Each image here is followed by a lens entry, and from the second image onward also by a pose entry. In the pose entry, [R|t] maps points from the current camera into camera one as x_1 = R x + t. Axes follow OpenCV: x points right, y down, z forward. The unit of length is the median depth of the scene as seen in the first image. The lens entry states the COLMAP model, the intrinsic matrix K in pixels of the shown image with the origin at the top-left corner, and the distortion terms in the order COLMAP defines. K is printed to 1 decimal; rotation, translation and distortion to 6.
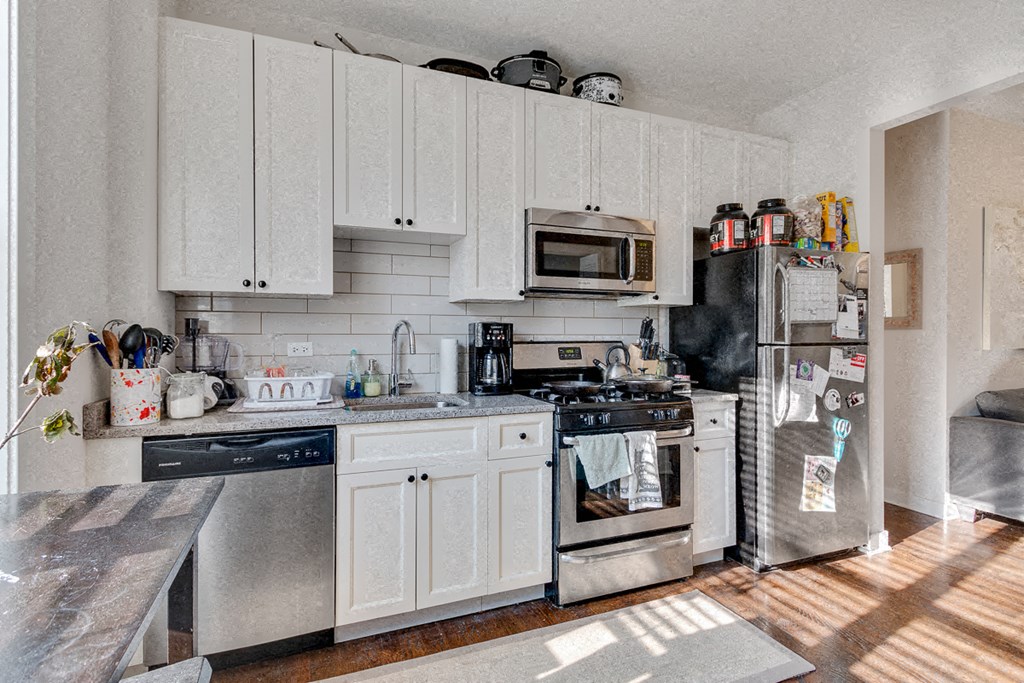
lens RADIAL K [[495.2, 0, 495.1], [0, 495.2, 326.3], [0, 0, 1]] dist [-0.003284, -0.000248]
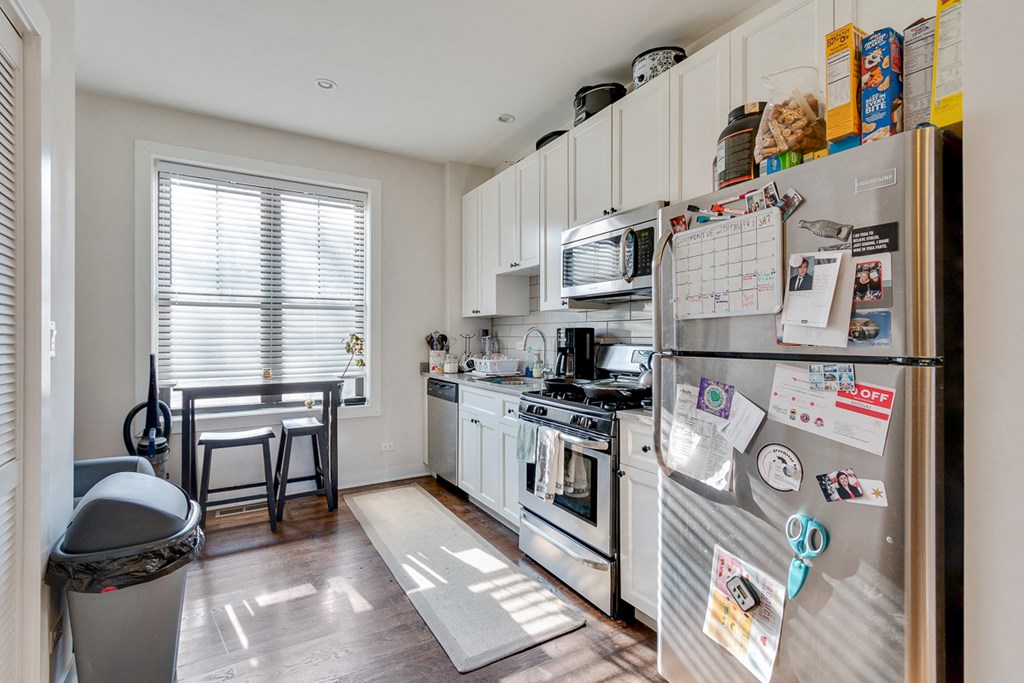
lens RADIAL K [[466.7, 0, 511.1], [0, 466.7, 334.6], [0, 0, 1]] dist [-0.003034, -0.000115]
pose [[0.168837, -0.005863, -0.985627, 1.134875], [0.003219, 0.999980, -0.005397, 0.015685], [0.985639, -0.002261, 0.168852, 0.670304]]
